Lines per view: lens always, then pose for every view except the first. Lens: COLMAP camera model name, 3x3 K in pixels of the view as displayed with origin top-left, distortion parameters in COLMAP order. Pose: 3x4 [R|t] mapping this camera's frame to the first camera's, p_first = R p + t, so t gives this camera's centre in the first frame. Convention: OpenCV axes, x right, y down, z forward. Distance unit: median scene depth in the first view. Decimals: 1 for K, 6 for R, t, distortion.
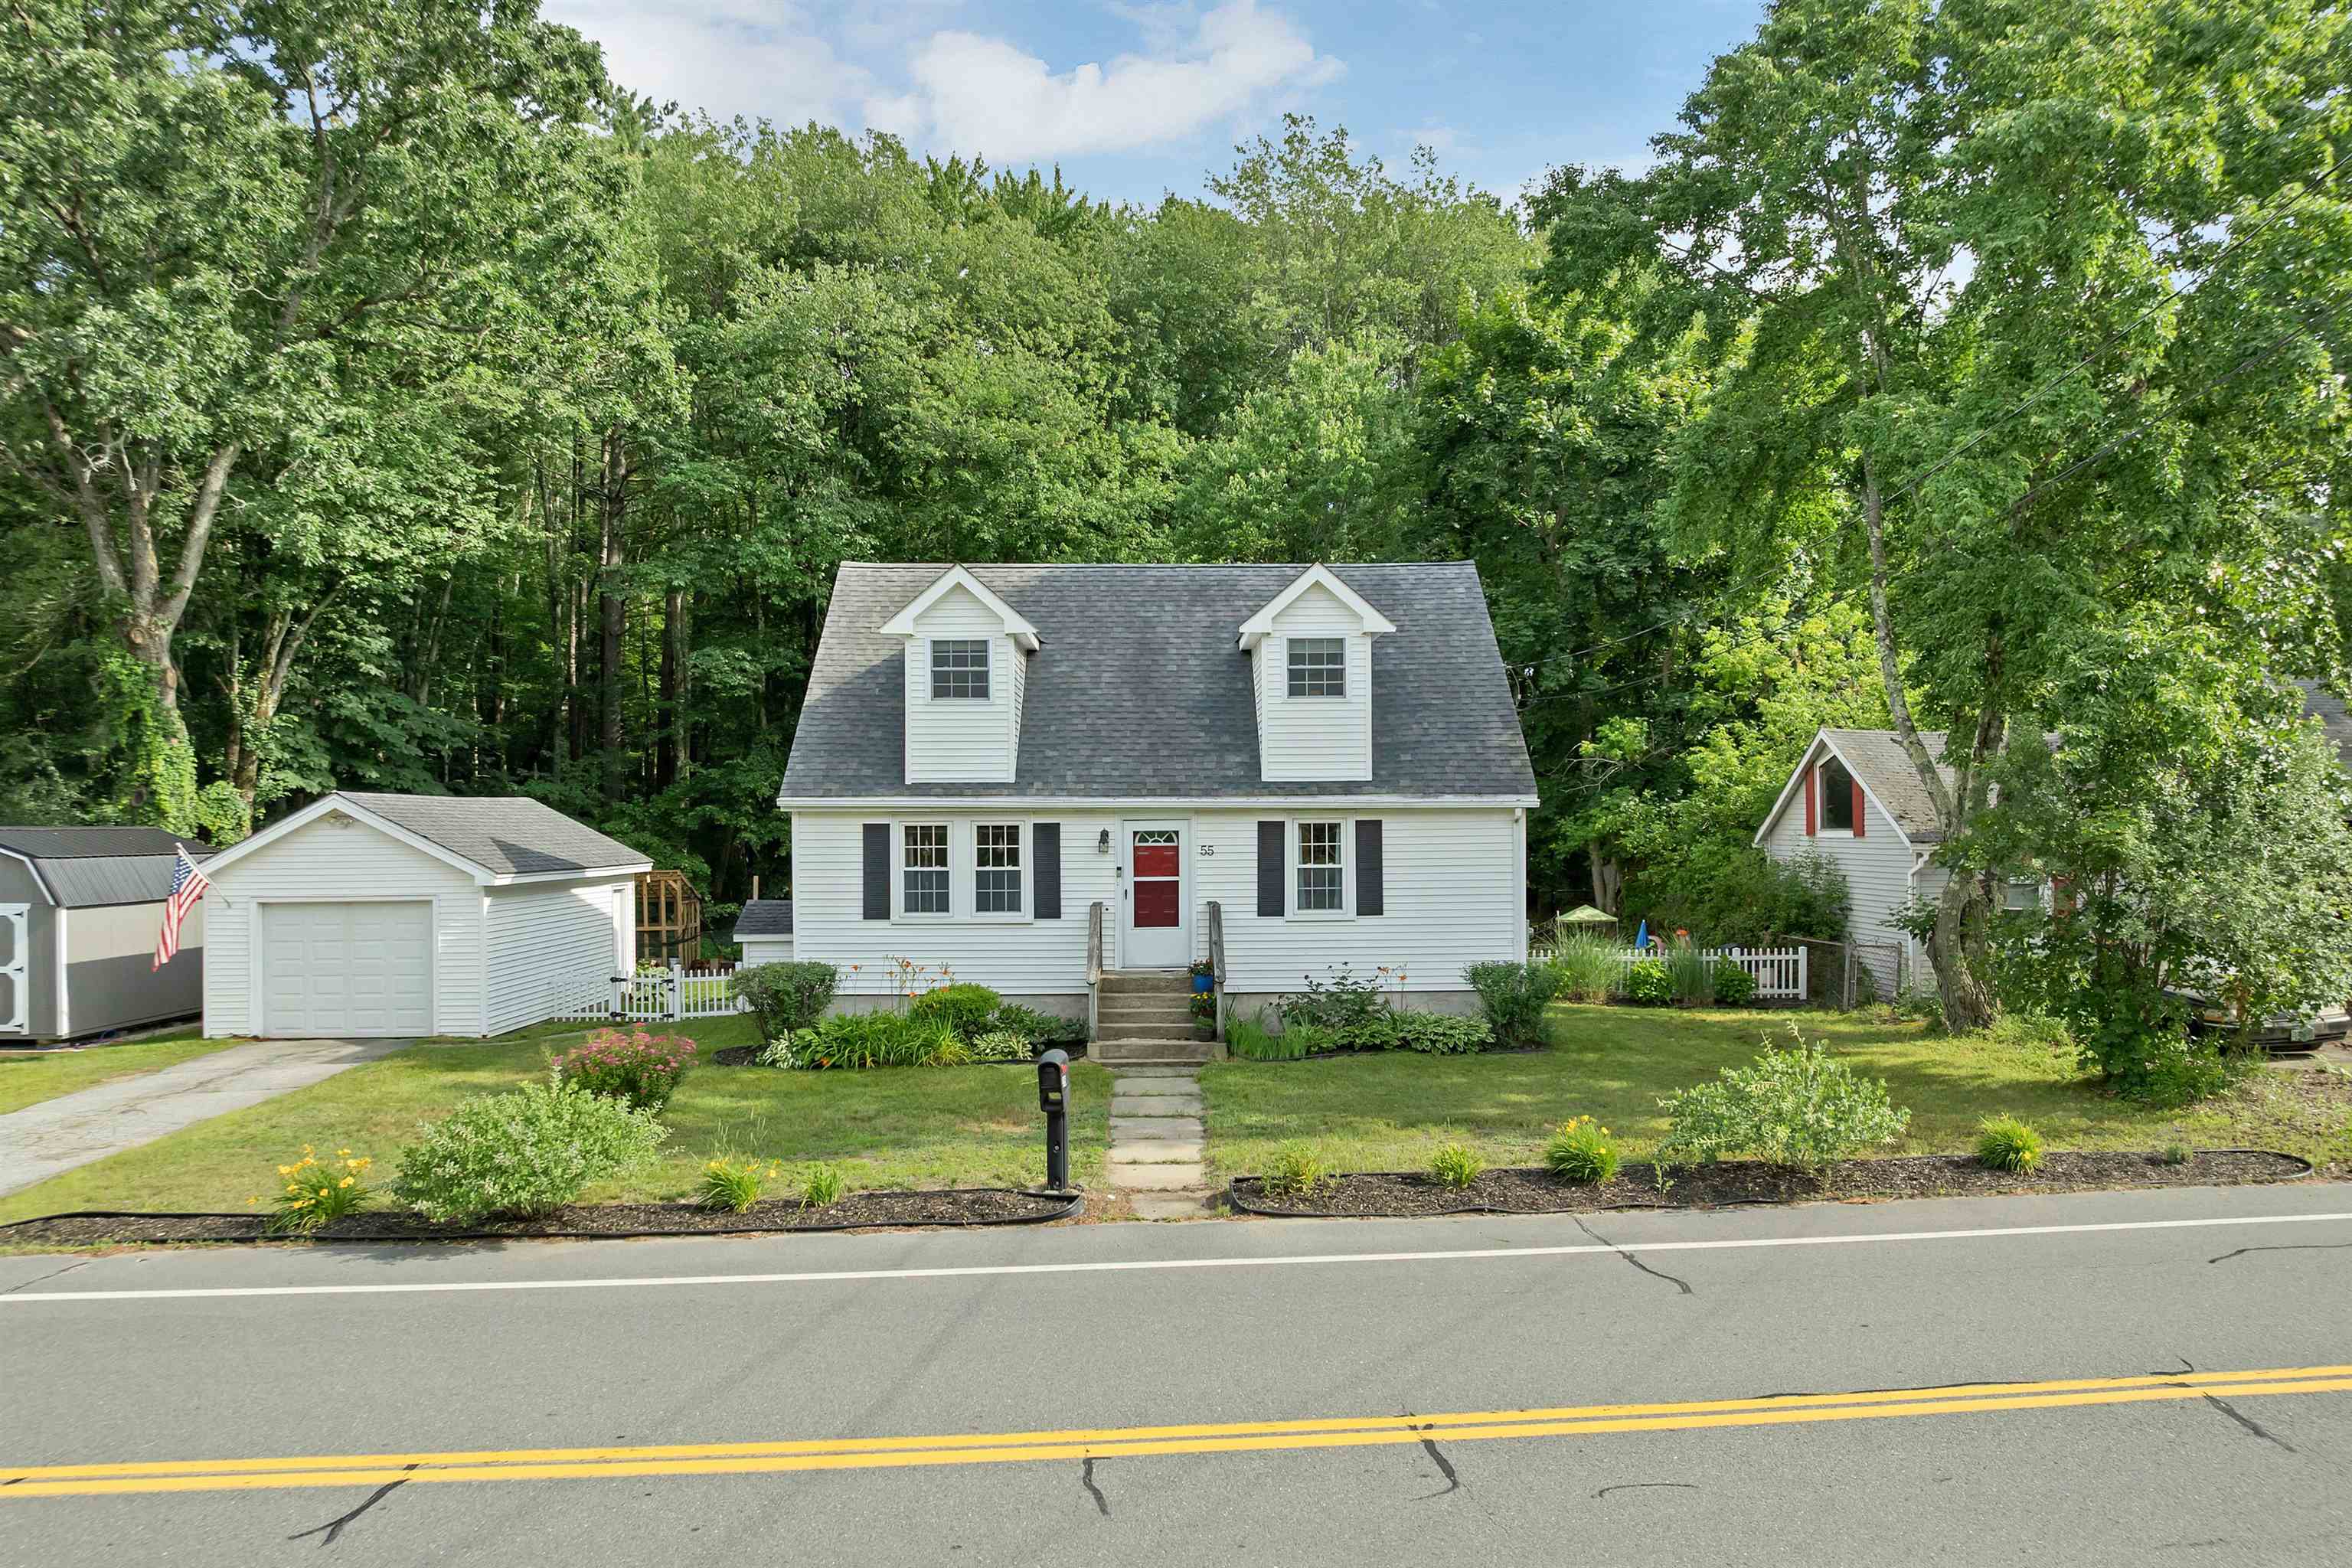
lens RADIAL K [[1682.5, 0, 1183.7], [0, 1682.5, 829.0], [0, 0, 1]] dist [-0.039128, 0.001865]
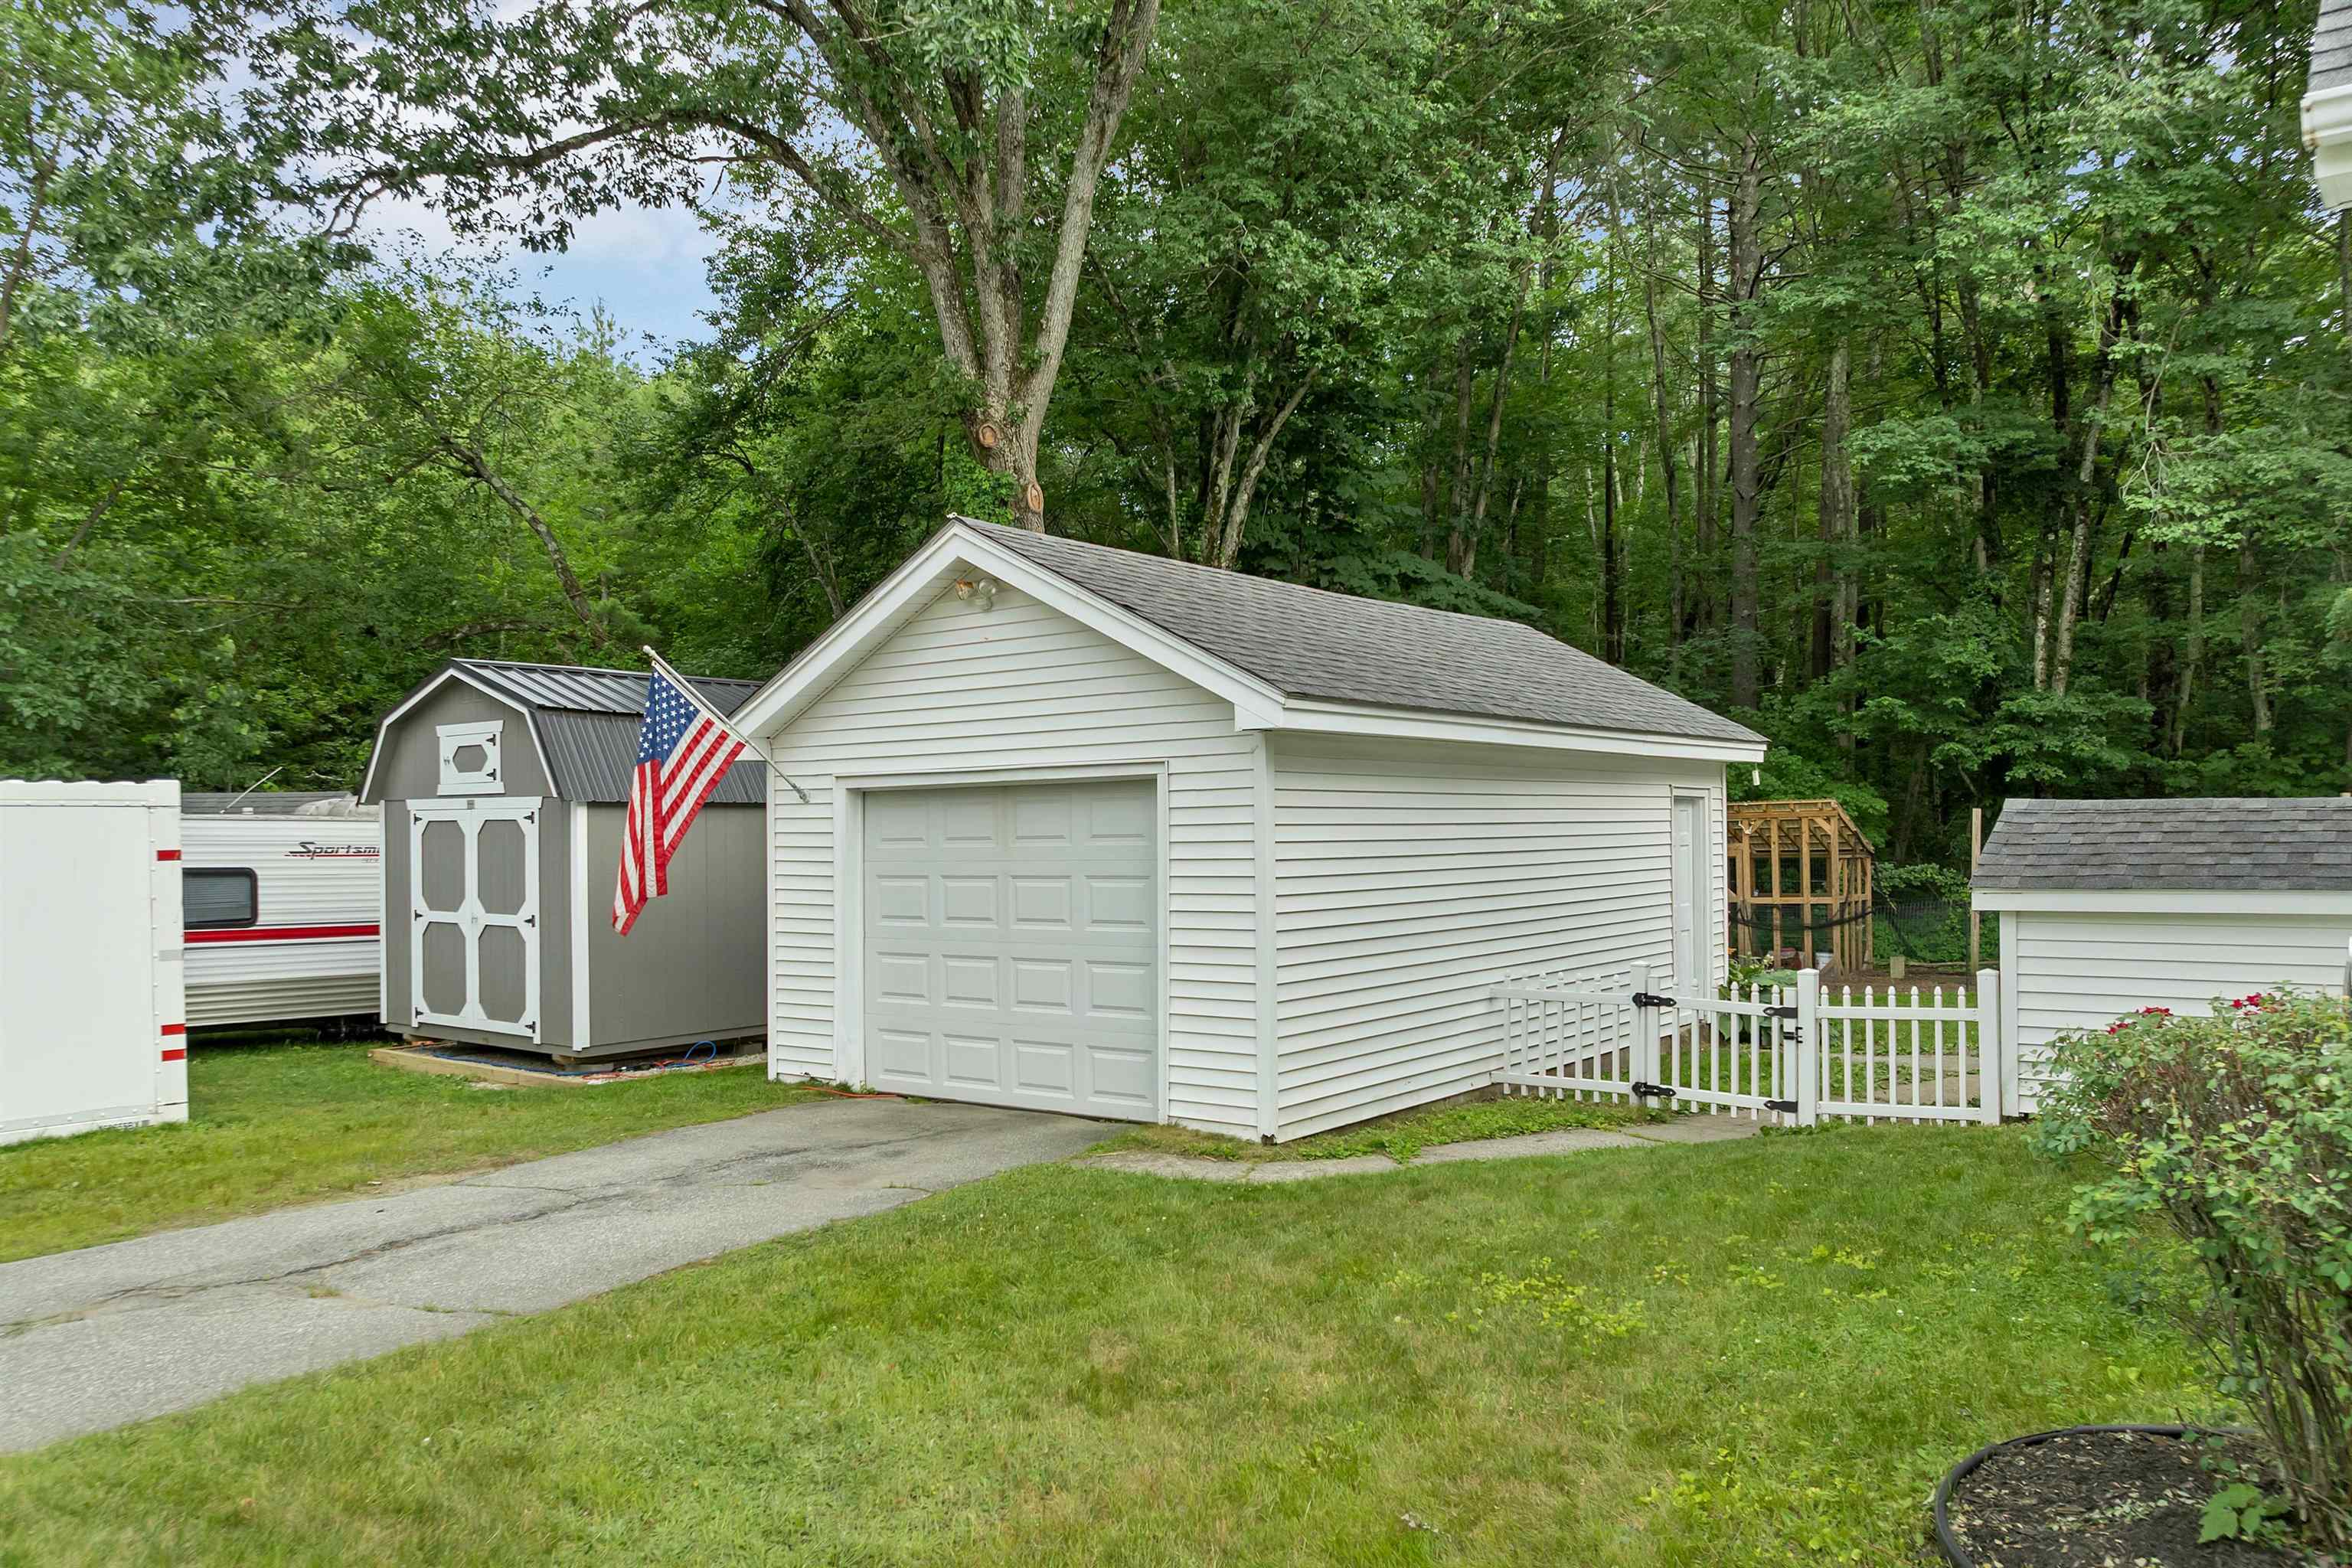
lens RADIAL K [[1682.5, 0, 1183.7], [0, 1682.5, 829.0], [0, 0, 1]] dist [-0.039128, 0.001865]
pose [[0.782958, -0.001826, -0.622071, -0.219889], [0.004490, 0.999986, 0.002715, 0.059123], [0.622058, -0.004918, 0.782956, 0.762950]]
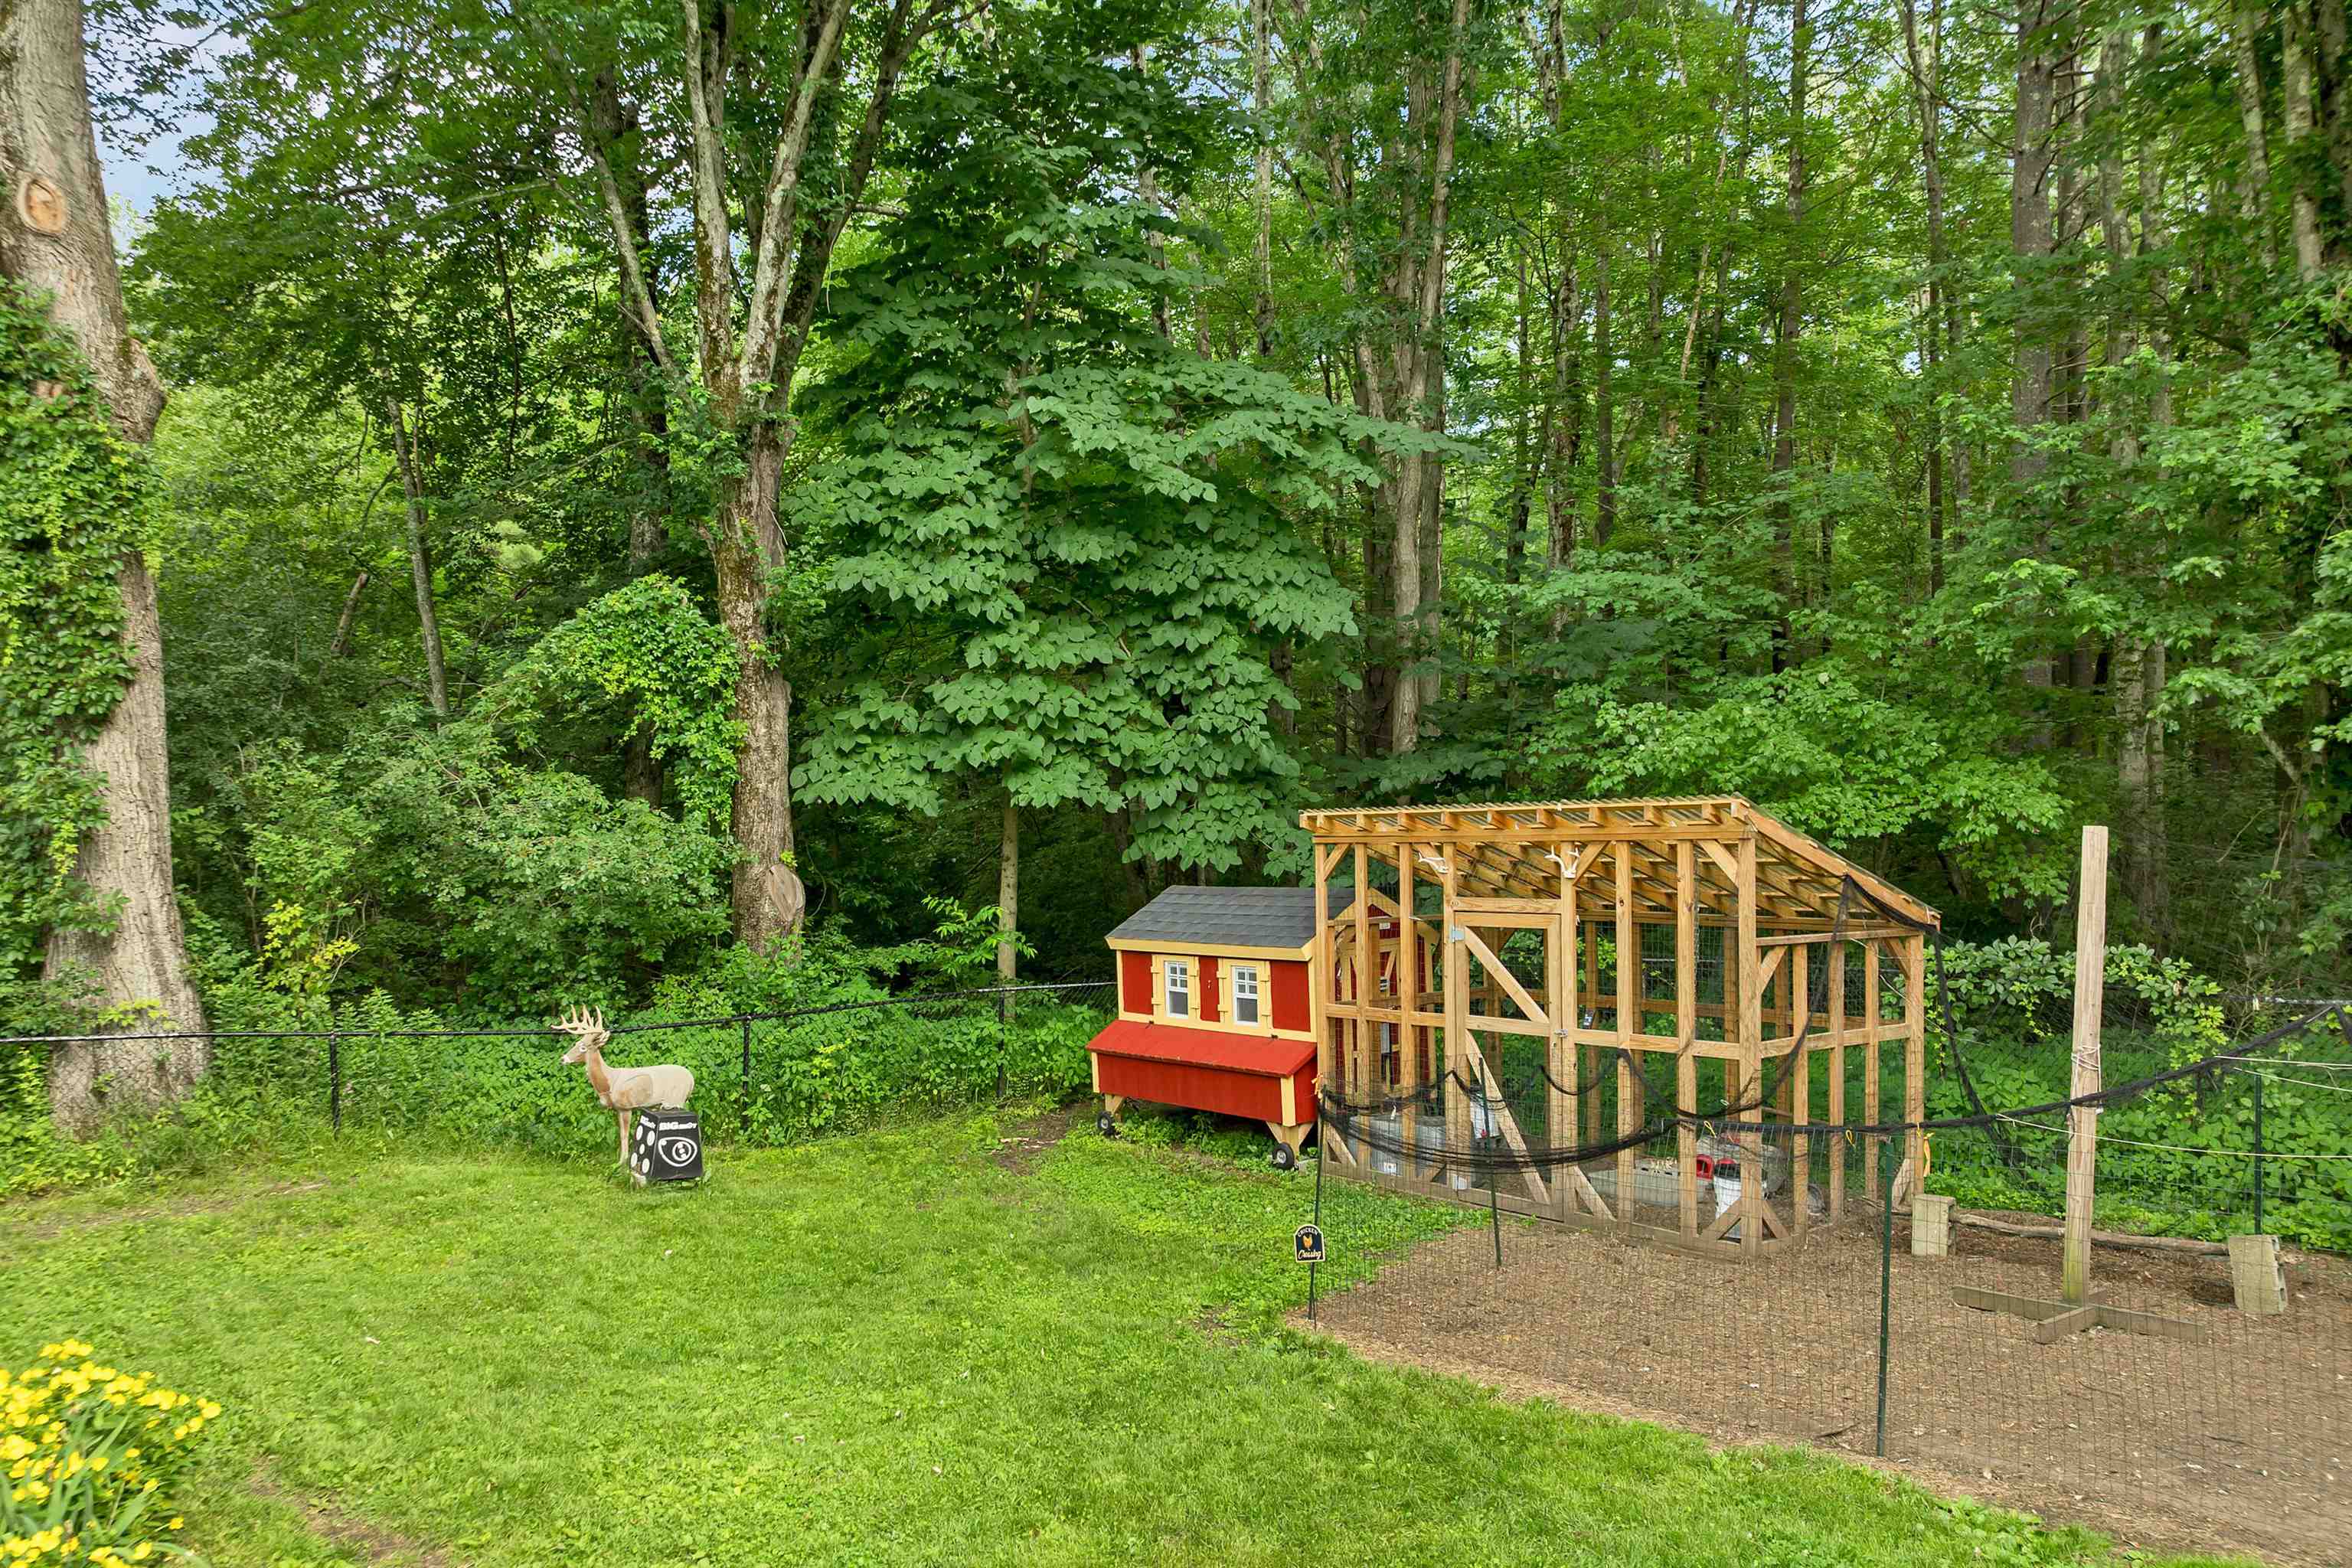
lens RADIAL K [[1682.5, 0, 1183.7], [0, 1682.5, 829.0], [0, 0, 1]] dist [-0.039128, 0.001865]
pose [[0.574128, 0.003572, -0.818758, -0.296448], [-0.006379, 0.999980, -0.000111, 0.054475], [0.818741, 0.005286, 0.574139, 1.490916]]
